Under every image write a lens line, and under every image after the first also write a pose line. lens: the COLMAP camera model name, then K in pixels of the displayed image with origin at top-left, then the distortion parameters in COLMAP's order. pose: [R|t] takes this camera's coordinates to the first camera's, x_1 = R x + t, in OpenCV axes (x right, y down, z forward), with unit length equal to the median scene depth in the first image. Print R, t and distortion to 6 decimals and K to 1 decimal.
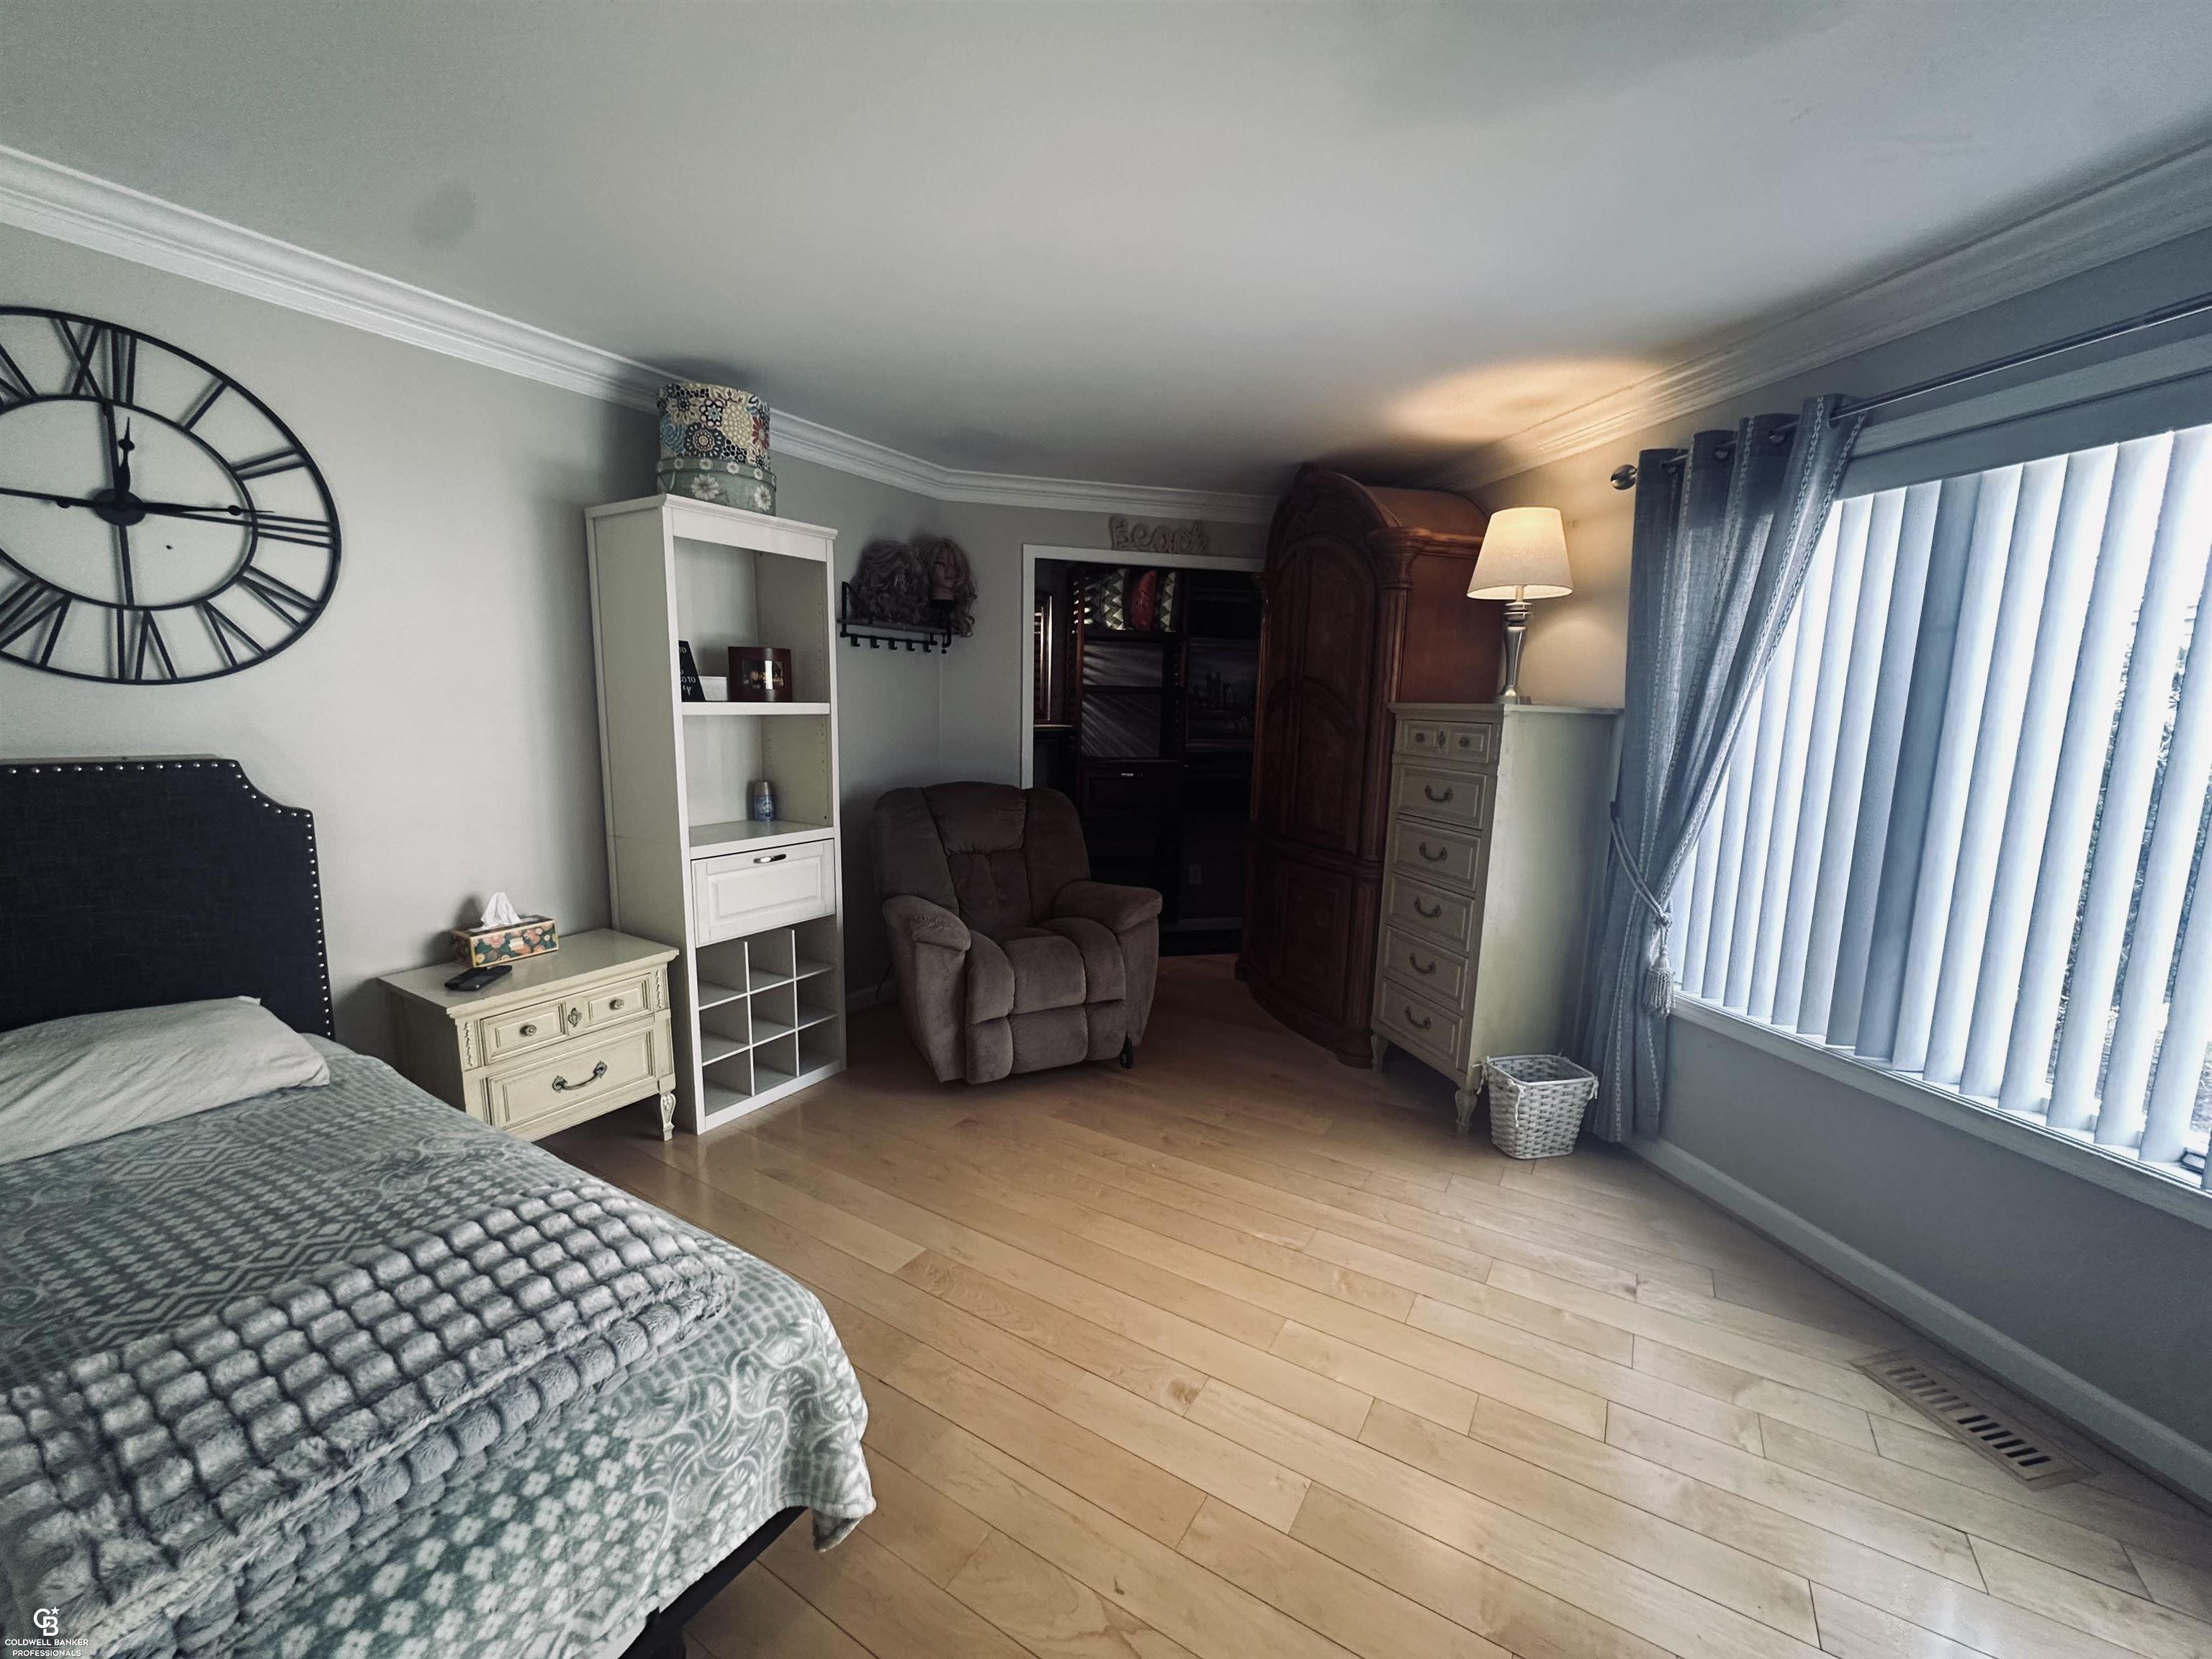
lens RADIAL K [[896.7, 0, 1102.7], [0, 896.7, 833.8], [0, 0, 1]] dist [-0.007003, 0.000233]
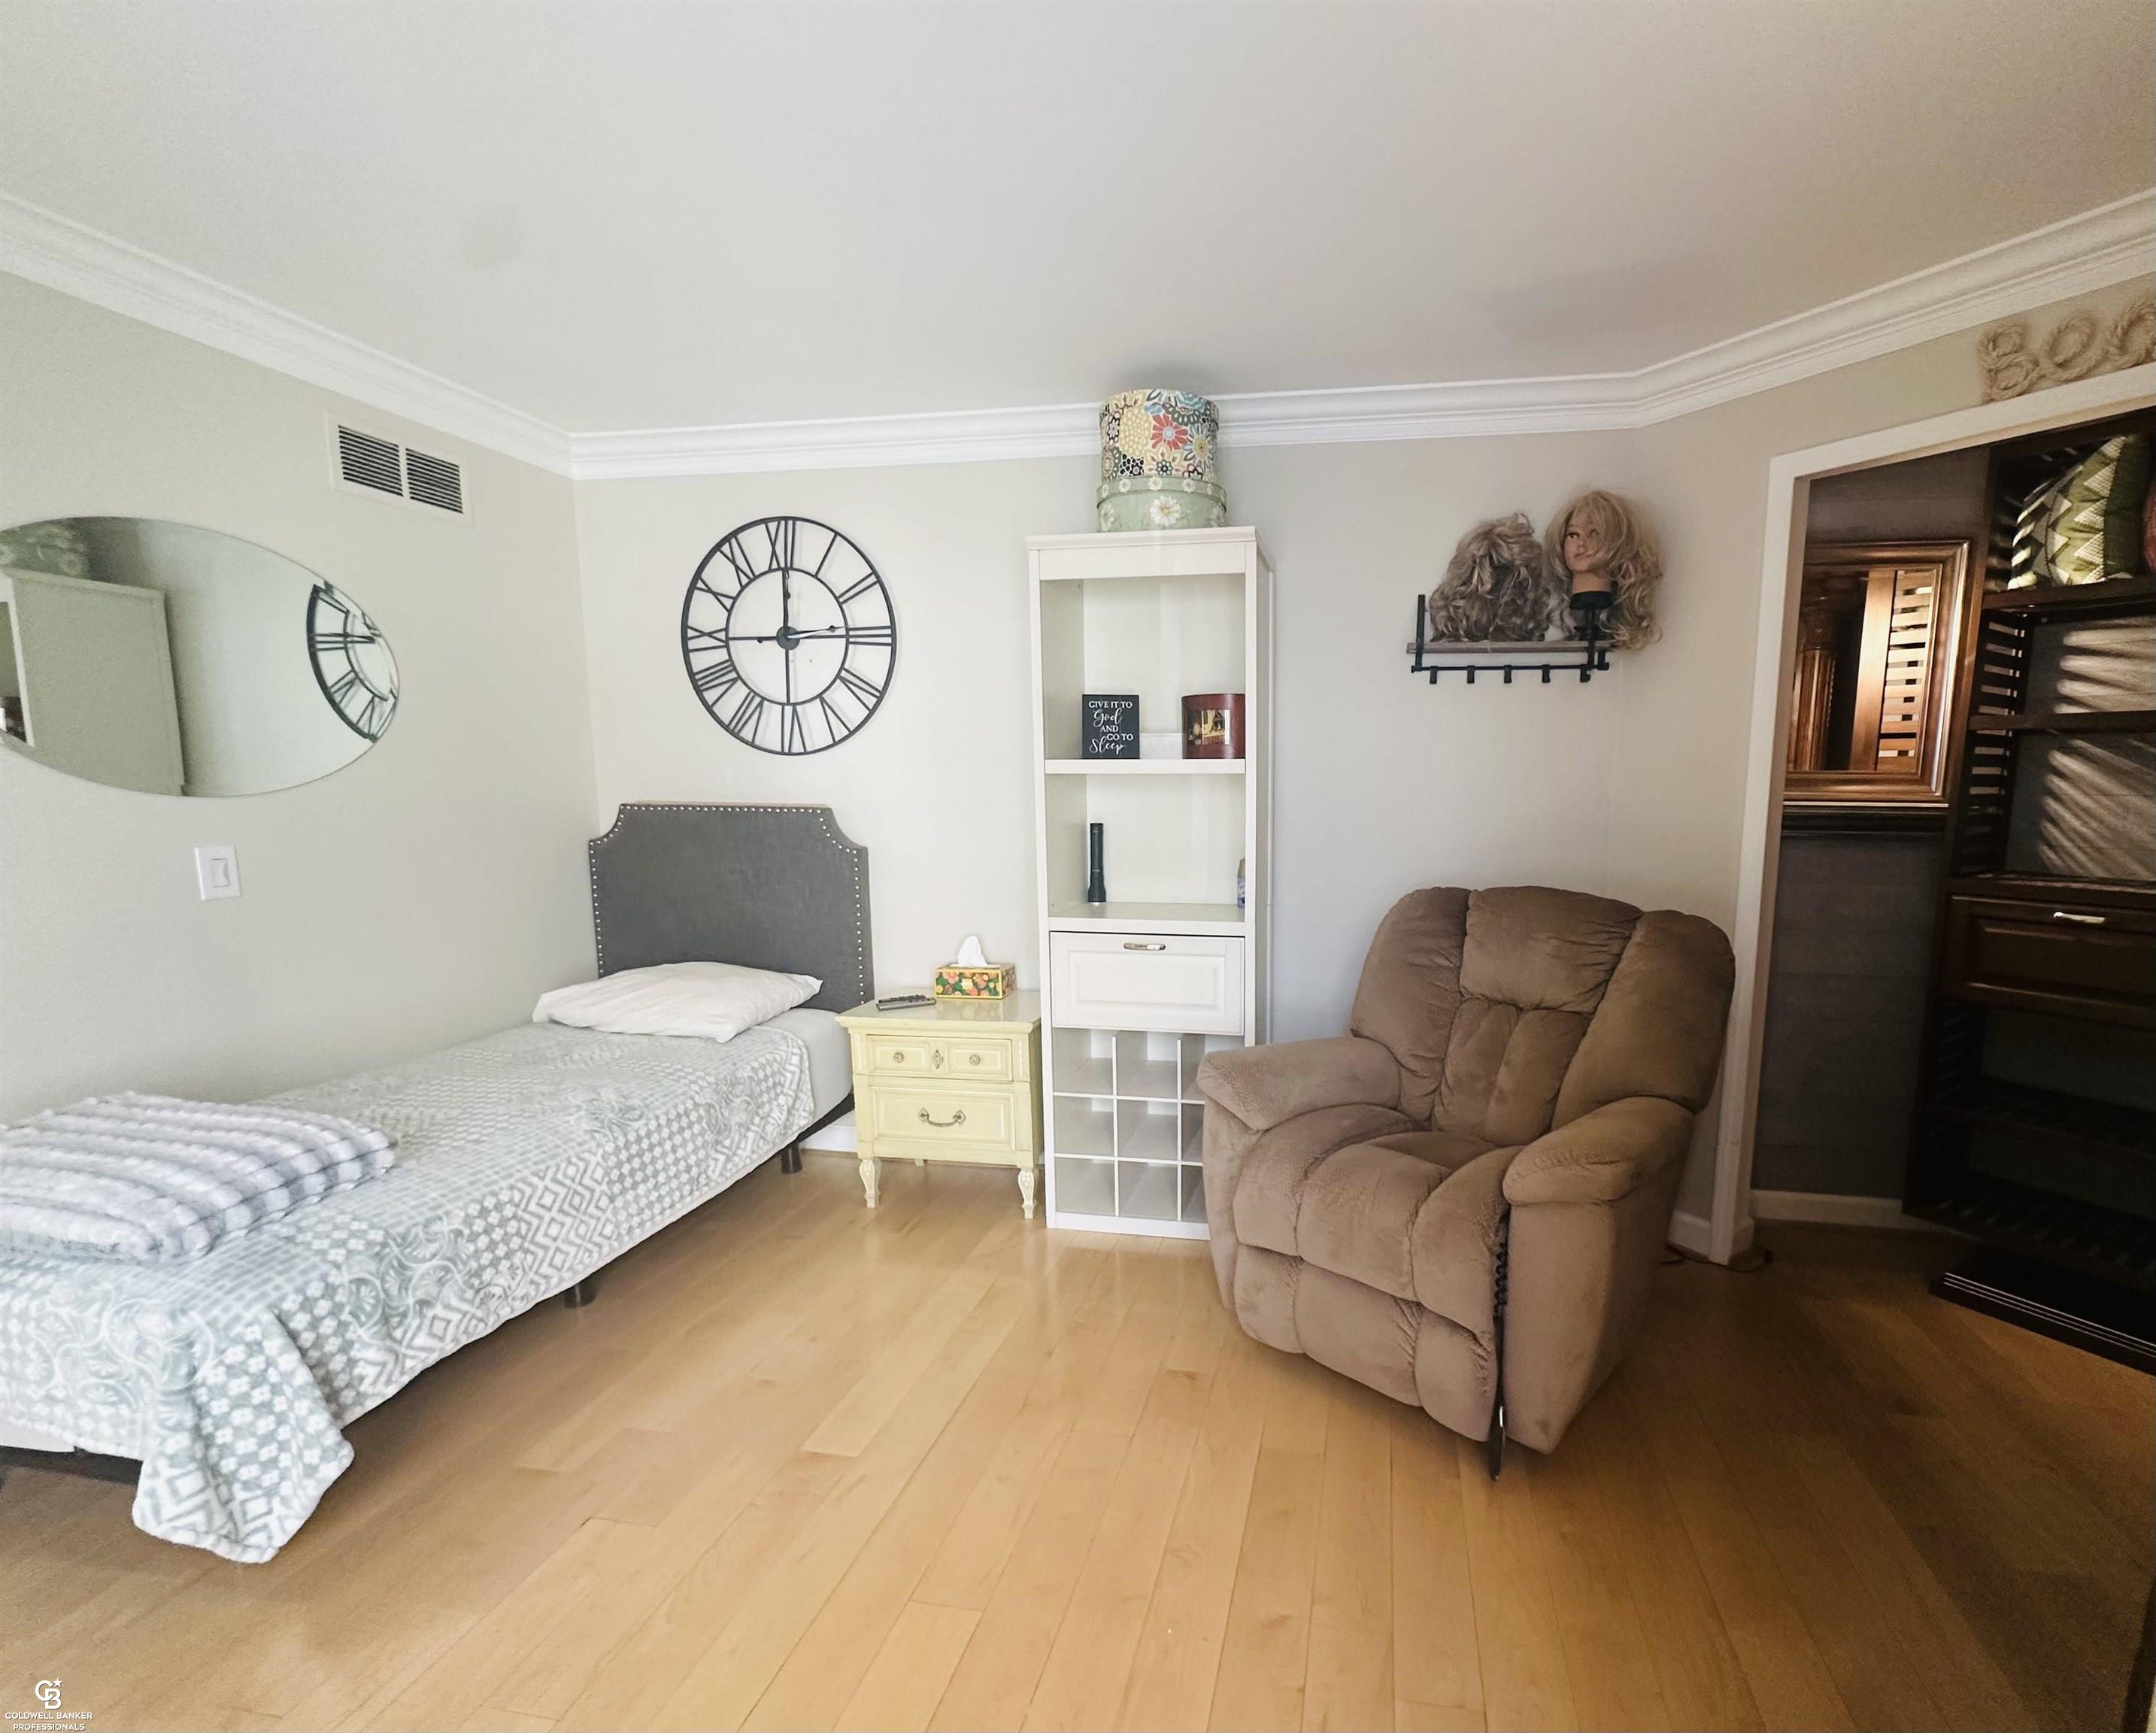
lens RADIAL K [[928.0, 0, 1027.1], [0, 928.0, 902.2], [0, 0, 1]] dist [-0.003173, -0.000515]
pose [[0.378986, 0.107936, -0.919086, 0.405080], [-0.132540, 0.989266, 0.061525, -0.055813], [0.915862, 0.098498, 0.389224, 0.600076]]
